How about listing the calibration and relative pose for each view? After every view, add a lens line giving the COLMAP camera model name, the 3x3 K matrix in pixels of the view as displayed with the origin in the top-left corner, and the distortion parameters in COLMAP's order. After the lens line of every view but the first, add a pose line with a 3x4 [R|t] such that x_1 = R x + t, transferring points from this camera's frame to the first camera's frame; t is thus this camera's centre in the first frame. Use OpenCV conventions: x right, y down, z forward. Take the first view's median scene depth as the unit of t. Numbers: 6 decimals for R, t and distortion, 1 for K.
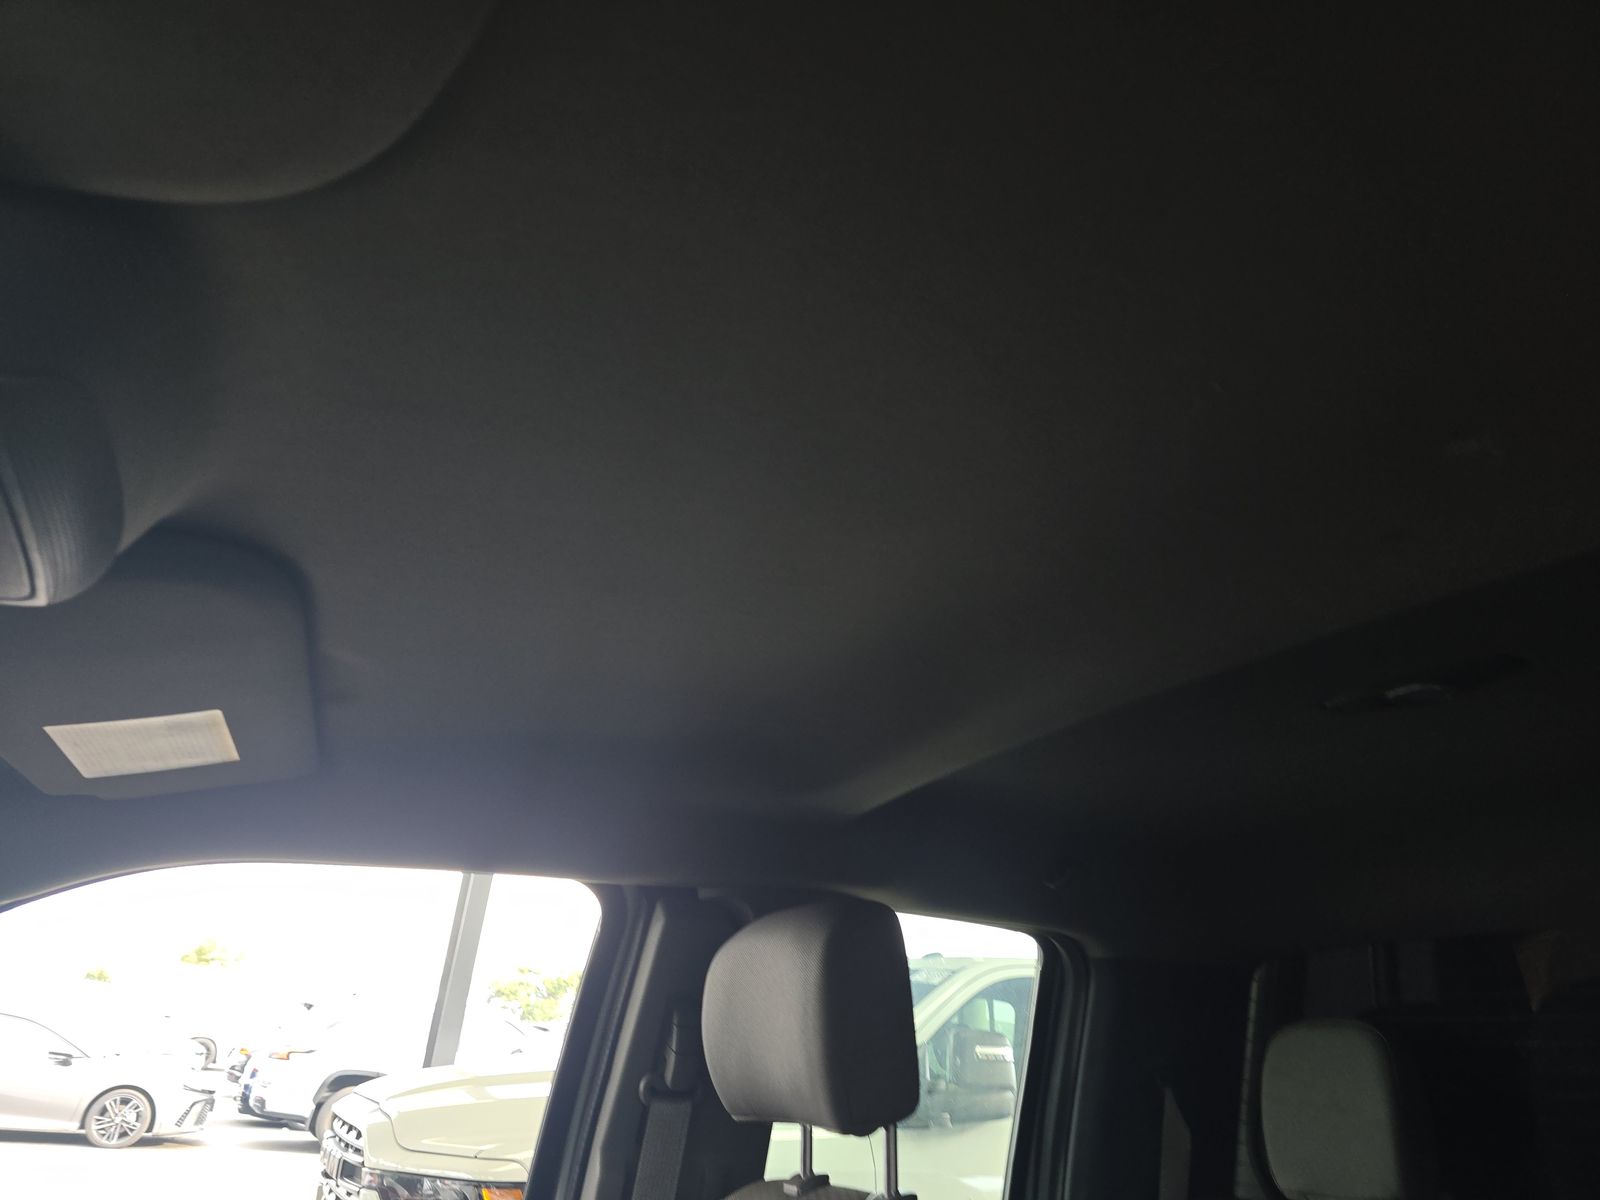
lens RADIAL K [[1090.4, 0, 794.8], [0, 1090.4, 593.2], [0, 0, 1]] dist [0.048107, -0.045808]
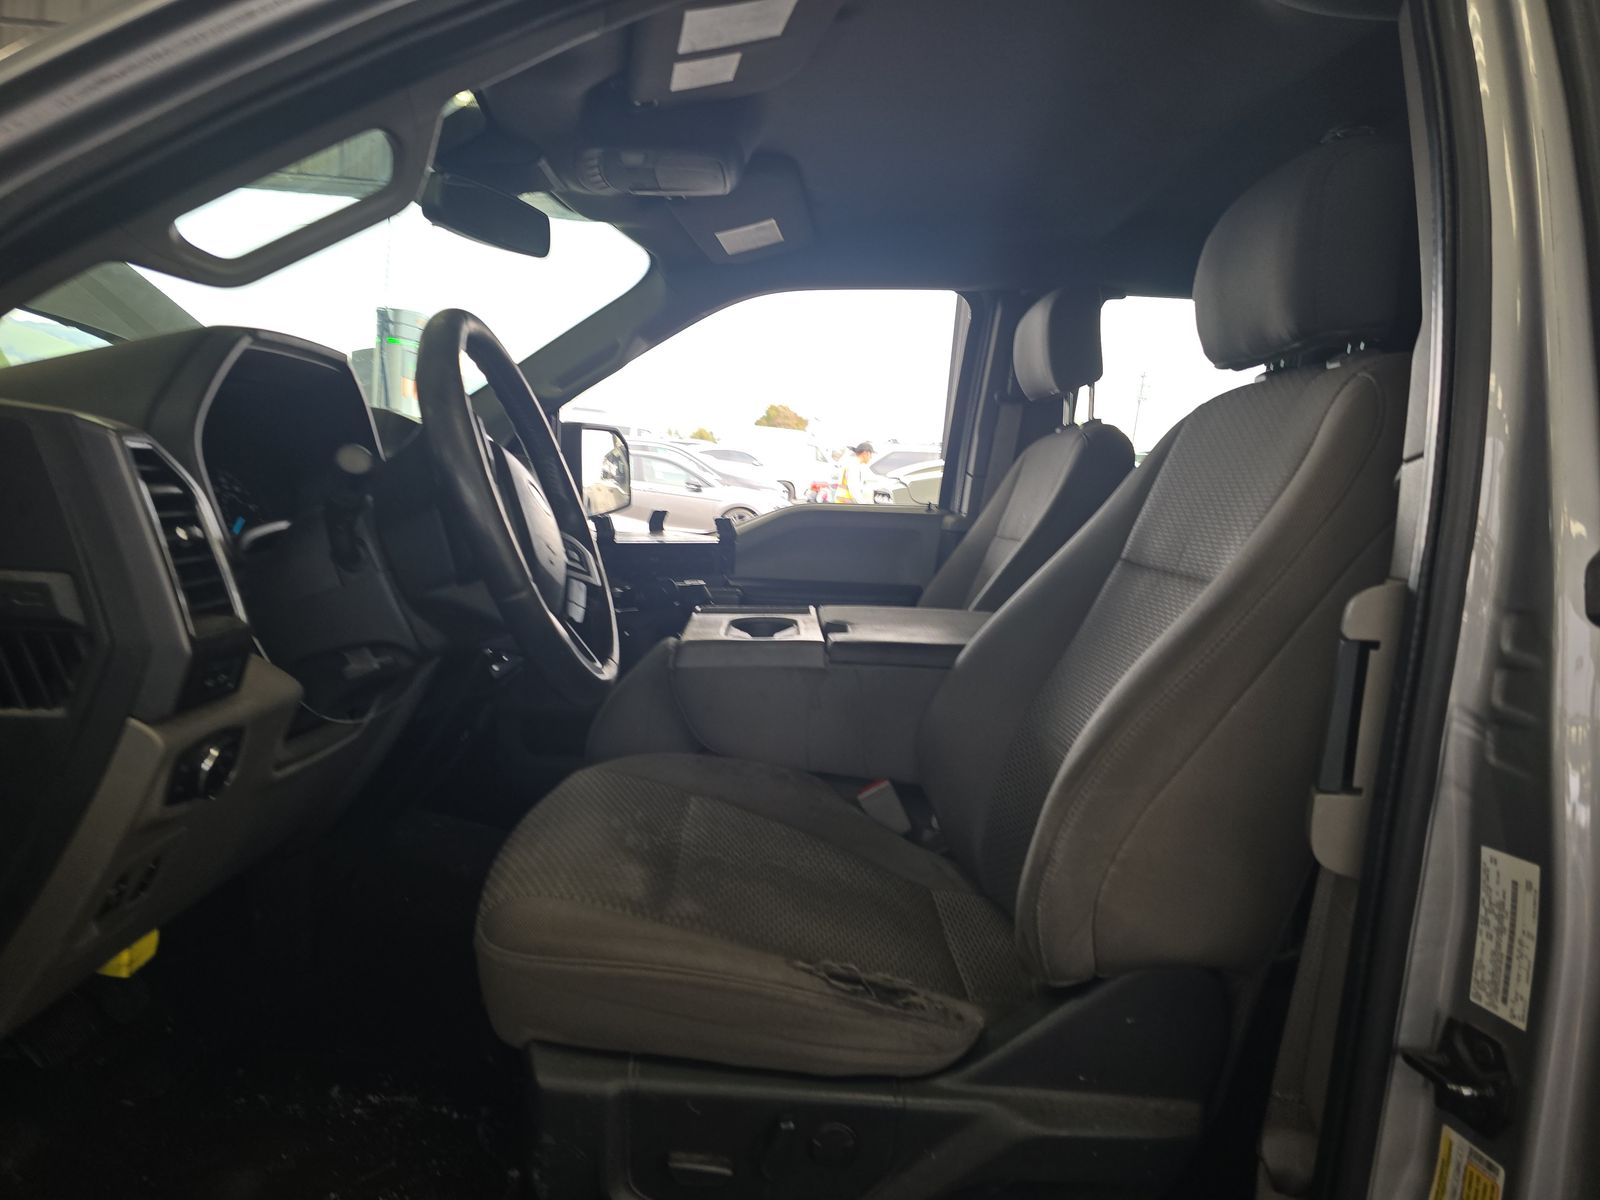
lens RADIAL K [[1090.4, 0, 803.1], [0, 1090.4, 594.1], [0, 0, 1]] dist [0.048107, -0.045808]
pose [[0.903631, 0.046148, -0.425818, 0.441825], [0.152479, 0.894386, 0.420505, -0.121396], [0.400251, -0.444910, 0.801158, -0.951289]]
